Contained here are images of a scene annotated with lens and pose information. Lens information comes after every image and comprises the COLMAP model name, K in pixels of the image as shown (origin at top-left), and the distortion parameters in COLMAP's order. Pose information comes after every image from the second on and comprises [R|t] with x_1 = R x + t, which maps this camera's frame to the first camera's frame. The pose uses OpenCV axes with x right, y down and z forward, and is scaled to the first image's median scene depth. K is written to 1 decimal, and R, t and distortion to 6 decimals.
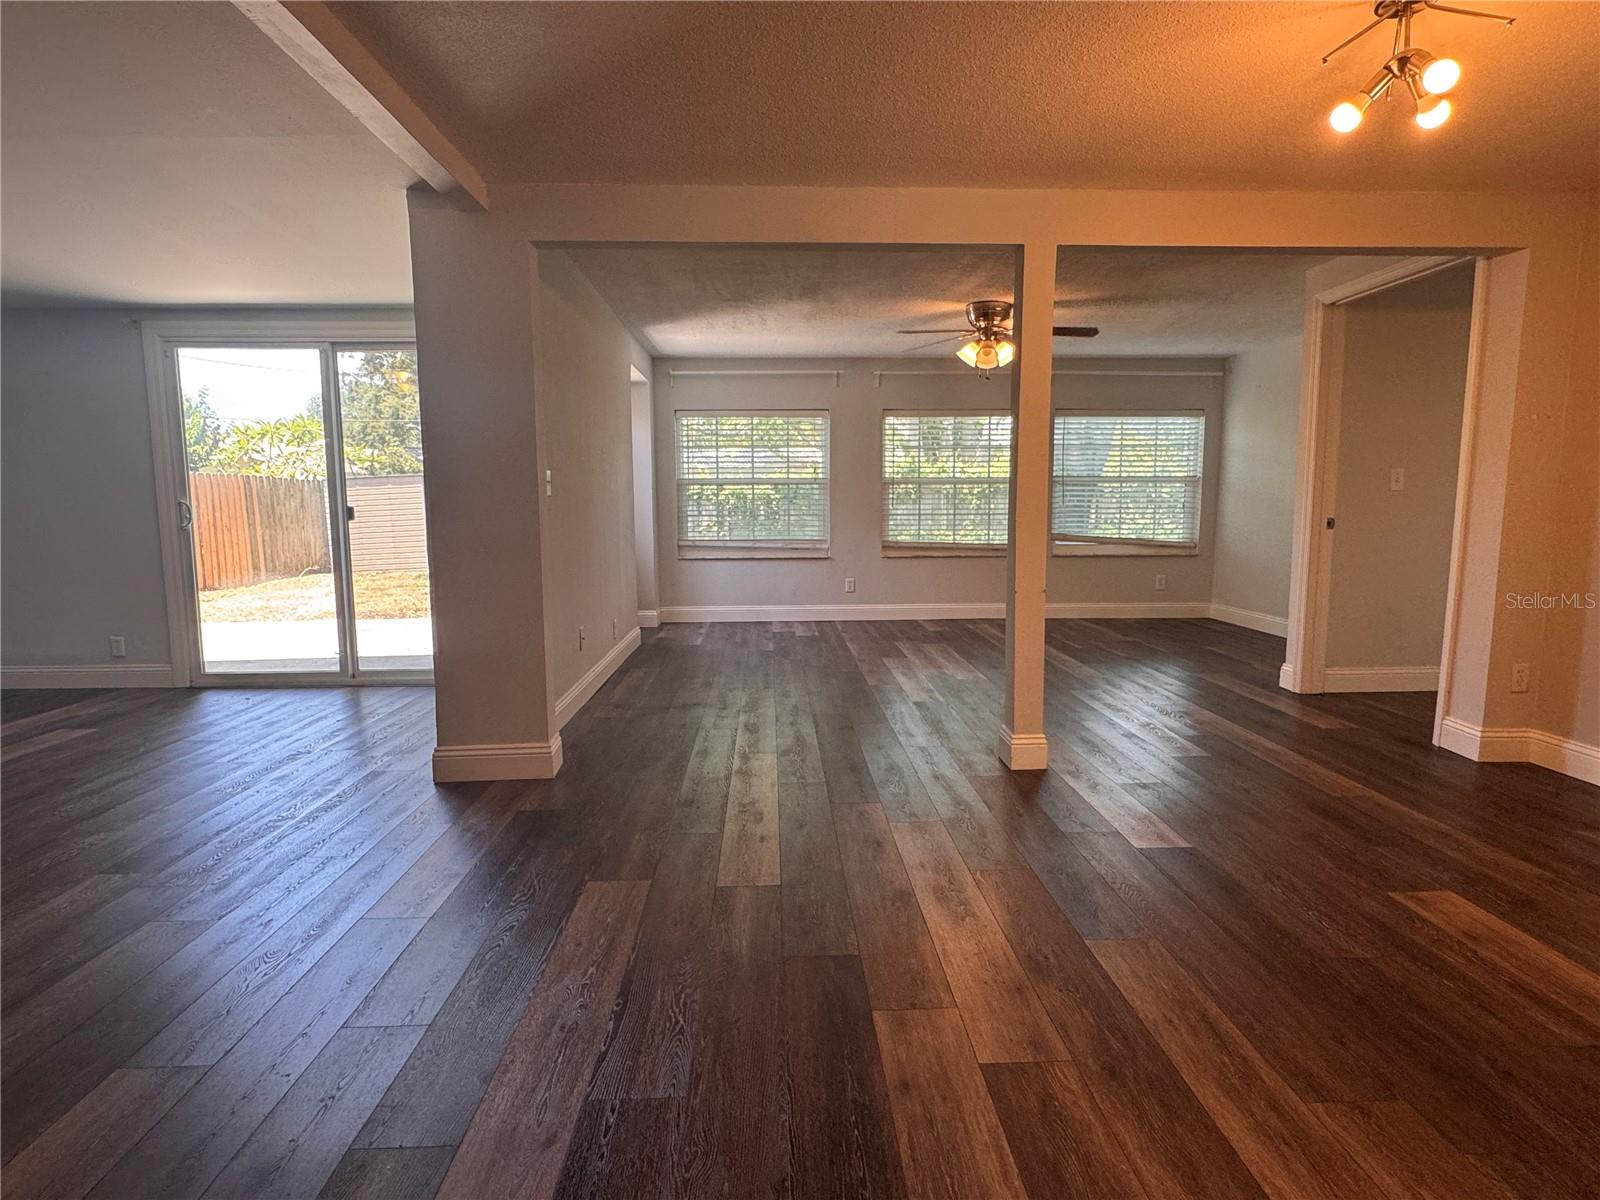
lens RADIAL K [[854.2, 0, 792.7], [0, 854.2, 593.3], [0, 0, 1]] dist [0.005824, -0.000635]
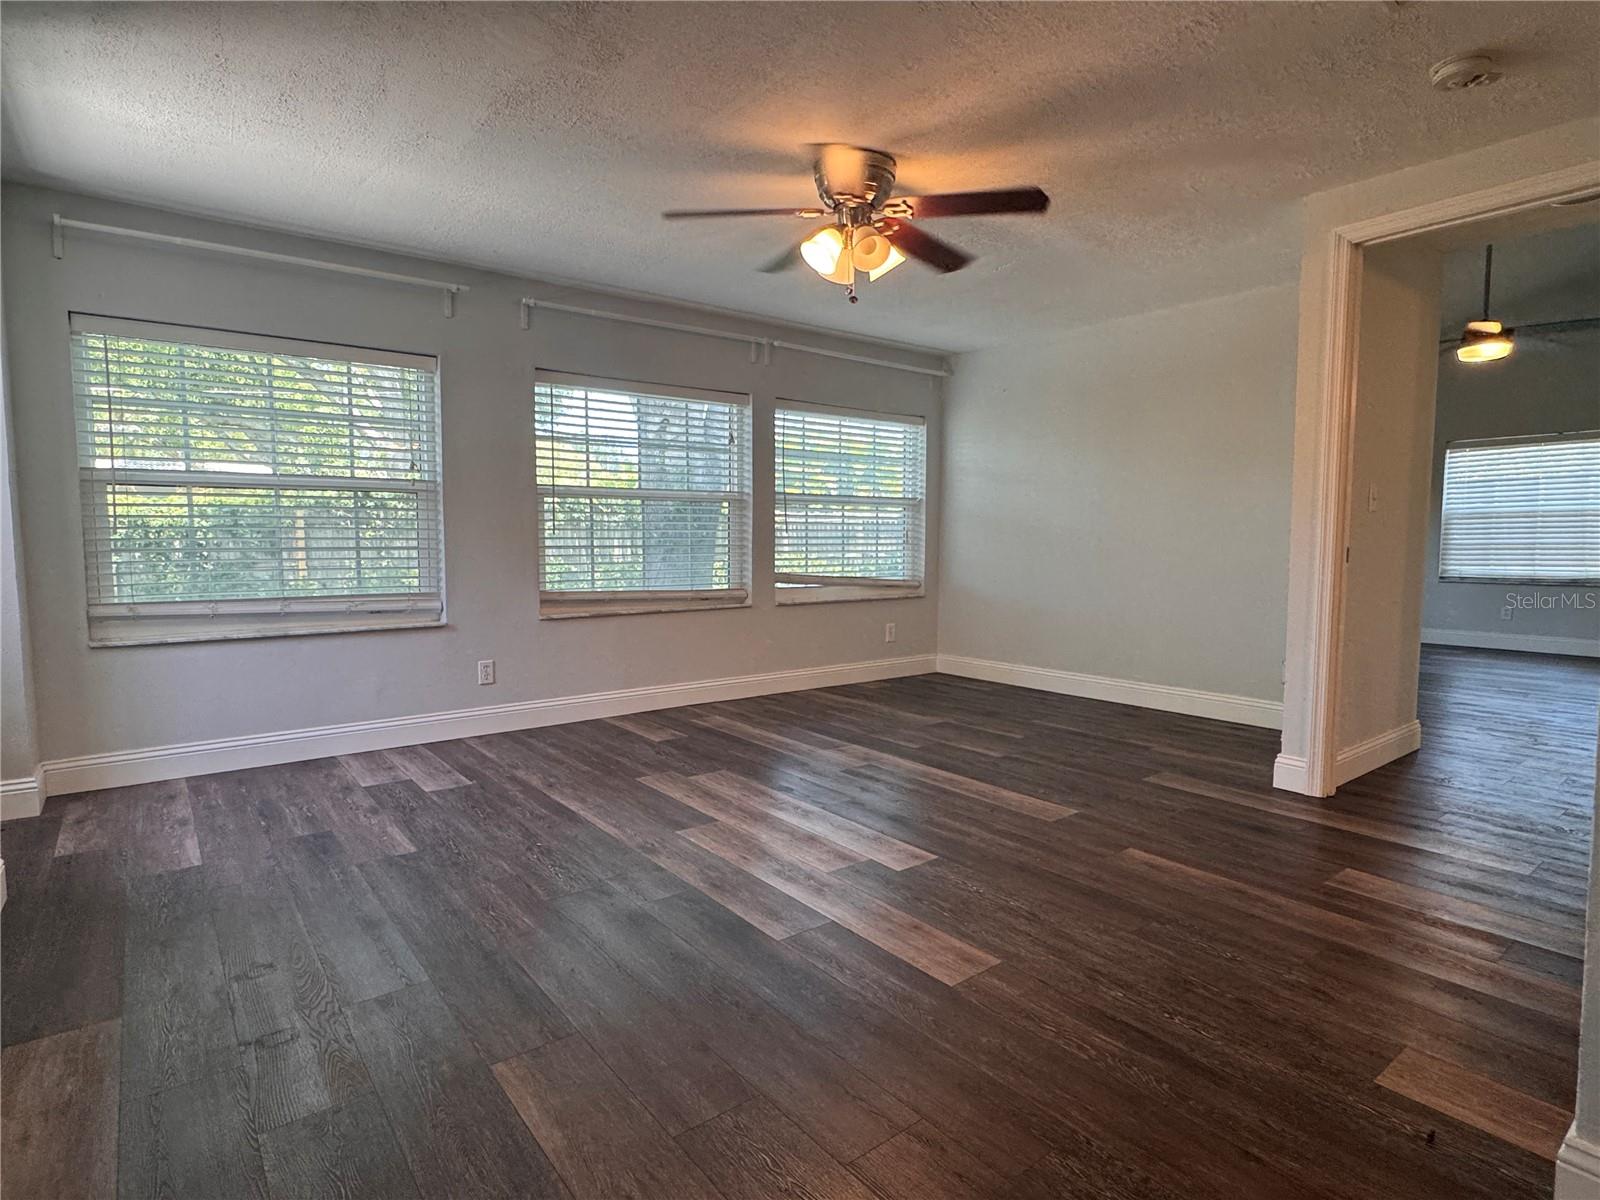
lens RADIAL K [[854.2, 0, 797.1], [0, 854.2, 602.1], [0, 0, 1]] dist [0.005824, -0.000635]
pose [[0.805977, -0.040942, 0.590529, -0.137638], [0.058939, 0.998198, -0.011236, -0.051209], [-0.589005, 0.043861, 0.806938, 0.581959]]
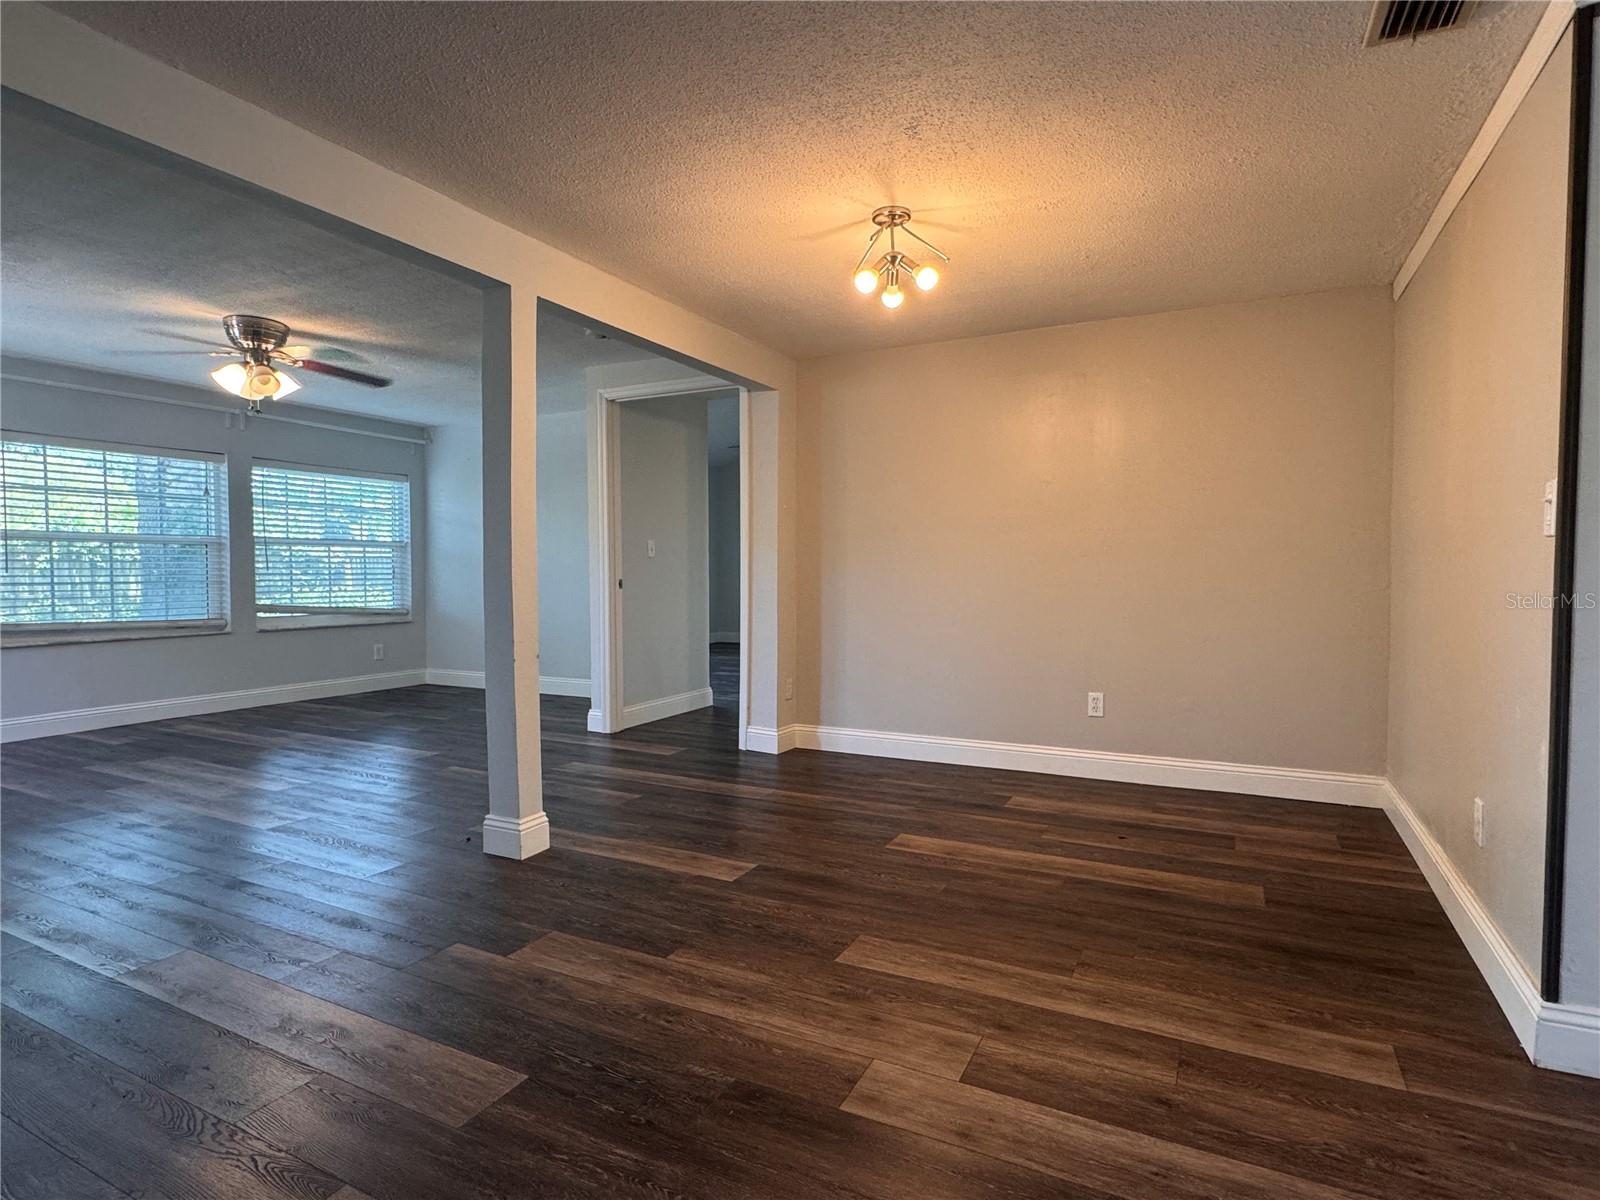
lens RADIAL K [[854.2, 0, 799.6], [0, 854.2, 602.3], [0, 0, 1]] dist [0.005824, -0.000635]
pose [[0.484605, -0.031586, 0.874163, -0.236006], [0.093038, 0.995540, -0.015605, -0.013062], [-0.869771, 0.088893, 0.485382, 0.181238]]
